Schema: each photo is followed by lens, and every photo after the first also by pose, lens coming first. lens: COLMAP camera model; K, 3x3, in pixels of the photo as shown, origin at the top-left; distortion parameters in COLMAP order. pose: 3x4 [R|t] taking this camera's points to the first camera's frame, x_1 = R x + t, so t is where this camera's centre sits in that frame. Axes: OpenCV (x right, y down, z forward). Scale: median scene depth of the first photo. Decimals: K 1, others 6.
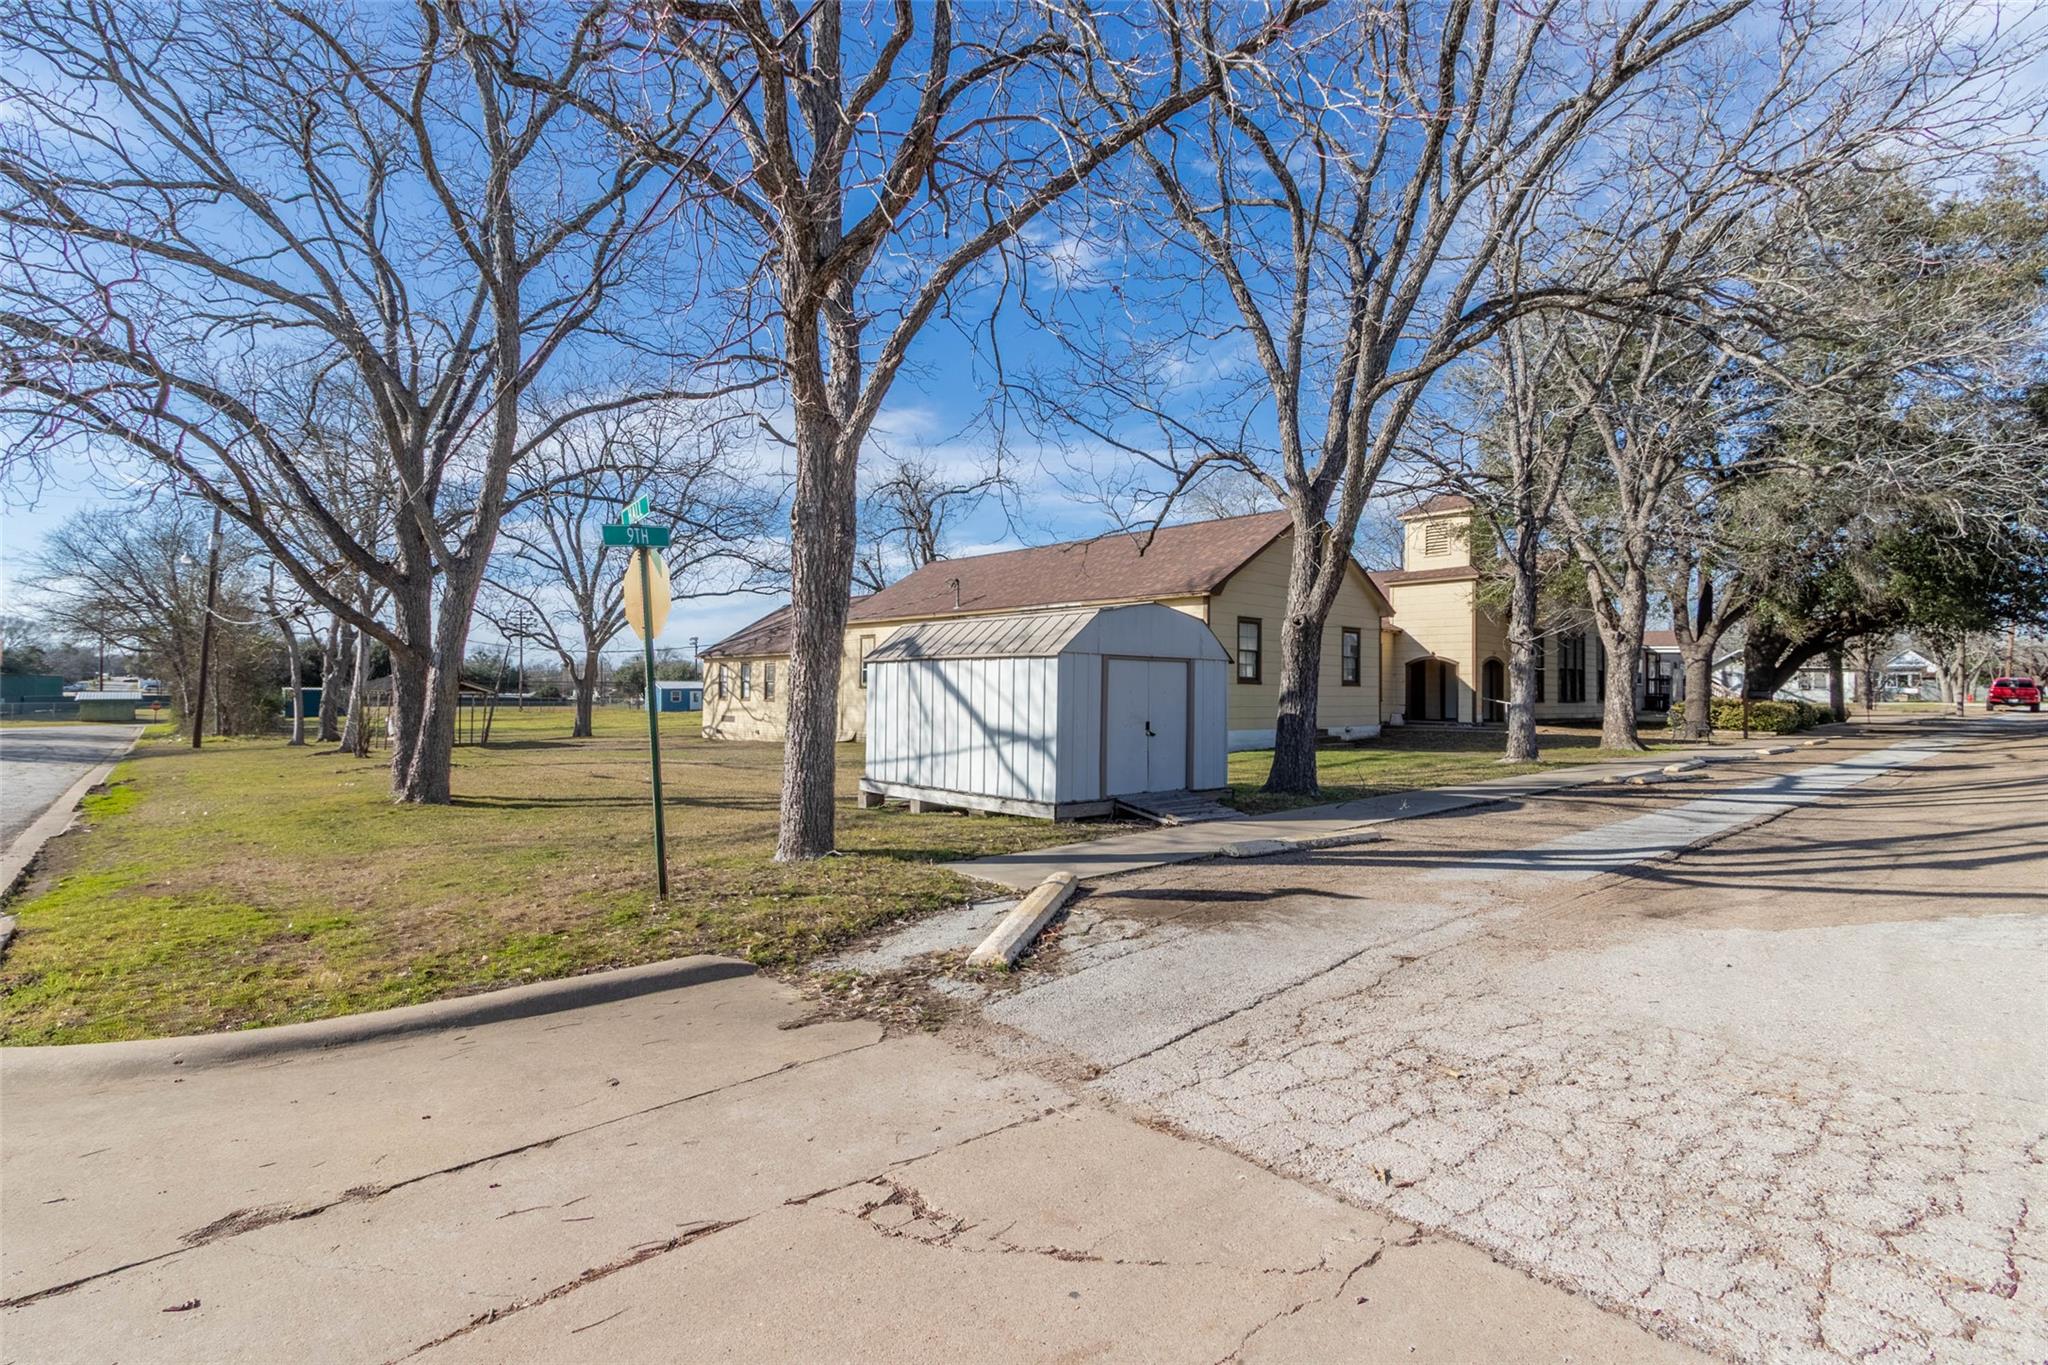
lens RADIAL K [[939.6, 0, 1024.0], [0, 939.6, 682.5], [0, 0, 1]] dist [-0.000138, -0.000048]
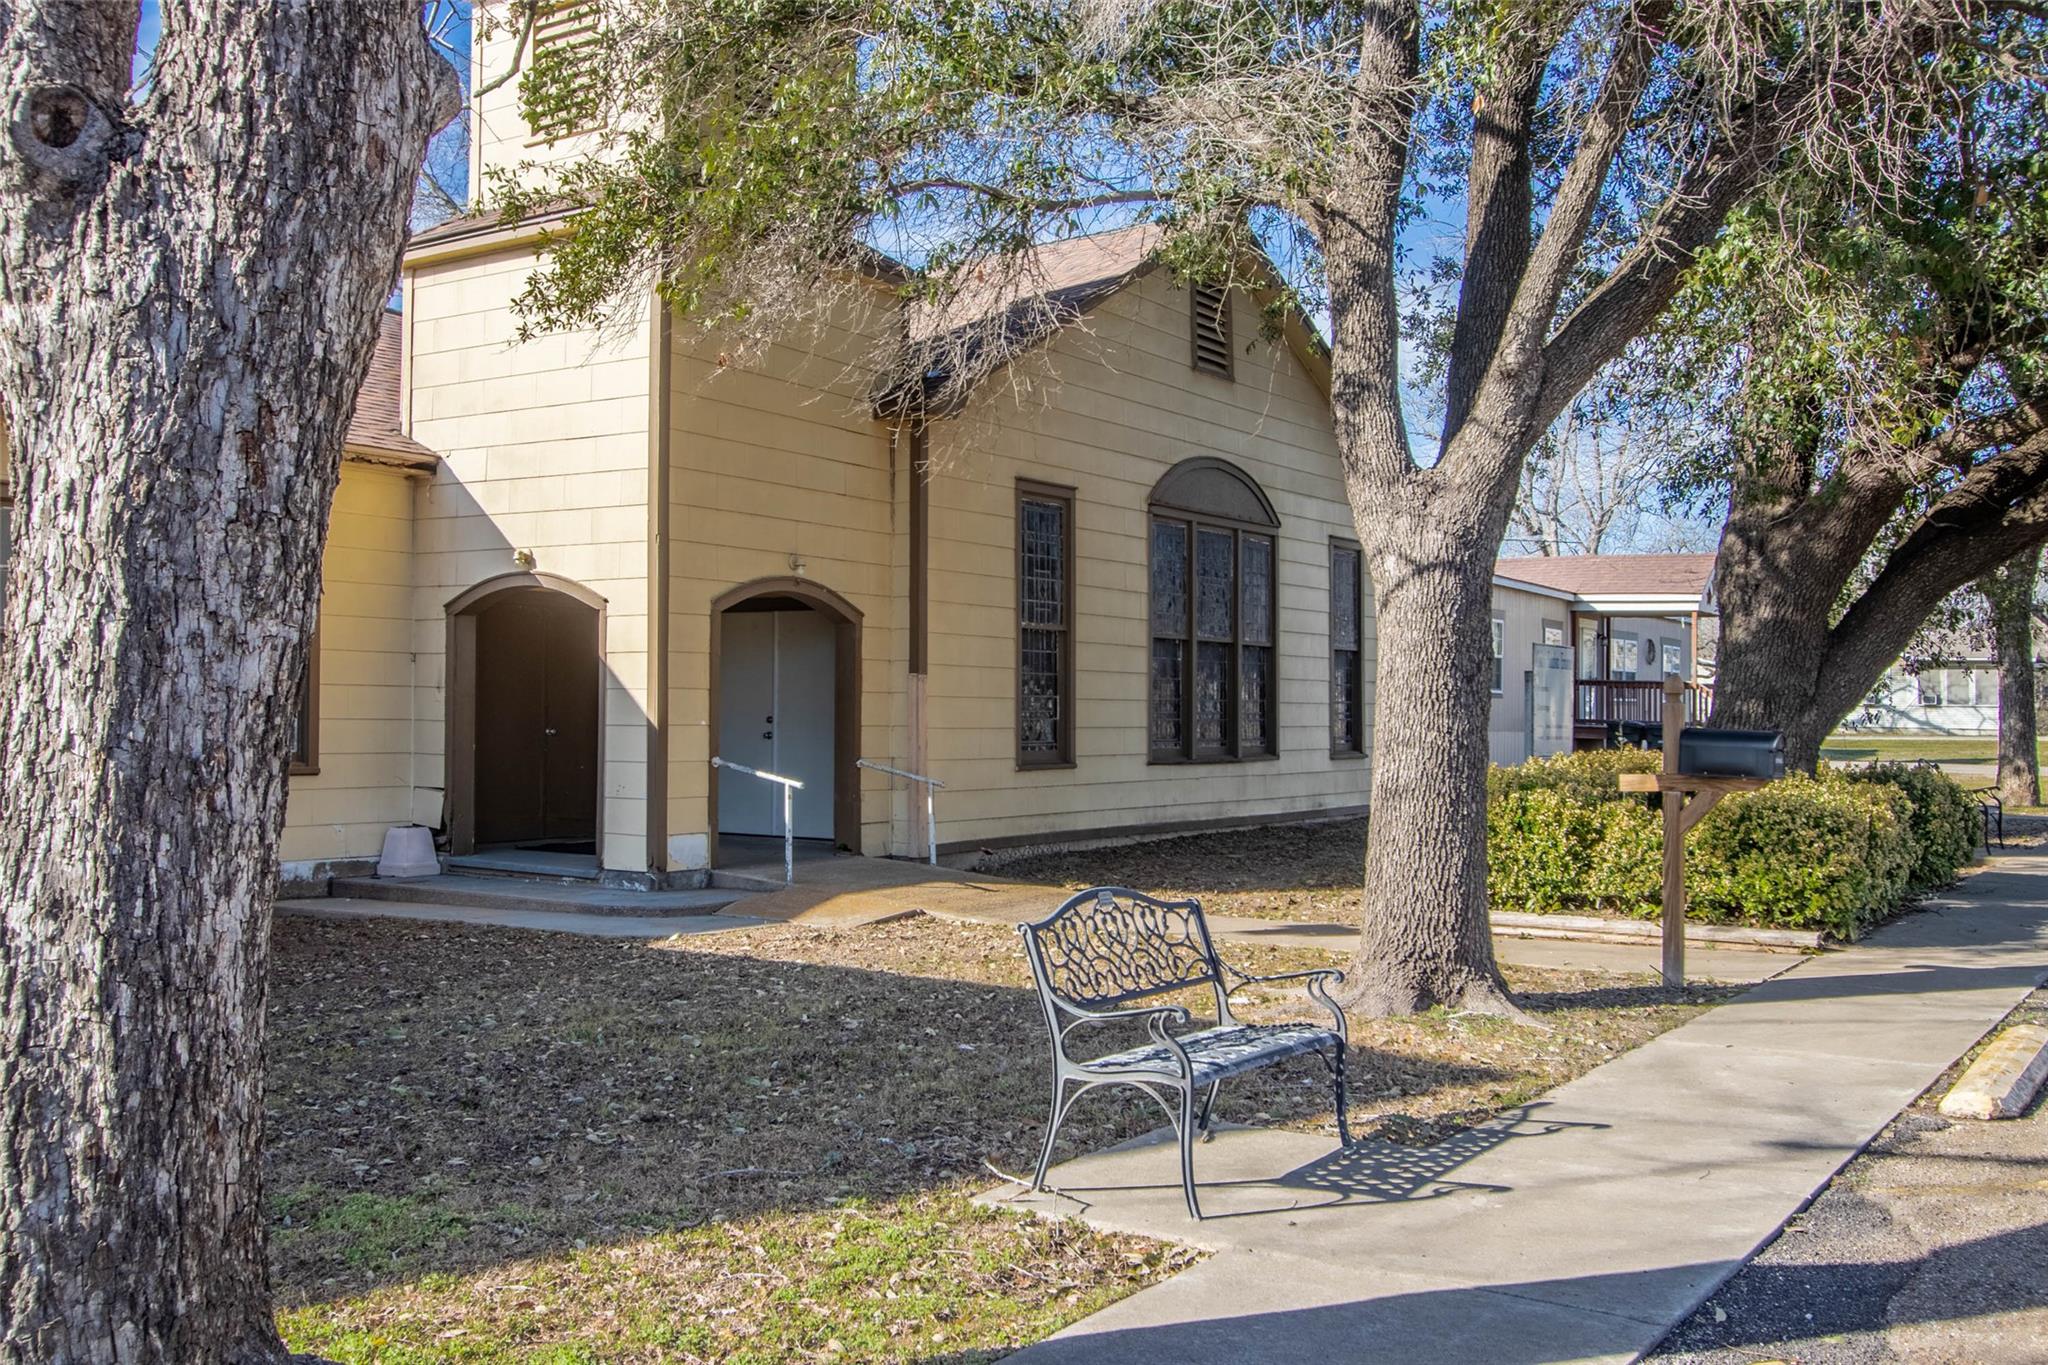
lens RADIAL K [[1917.0, 0, 1024.0], [0, 1917.0, 682.5], [0, 0, 1]] dist [0.004738, 0.002755]
pose [[0.968193, 0.004141, 0.250172, 0.430189], [-0.003480, 0.999989, -0.003082, -0.000414], [-0.250182, 0.002113, 0.968197, 0.521476]]
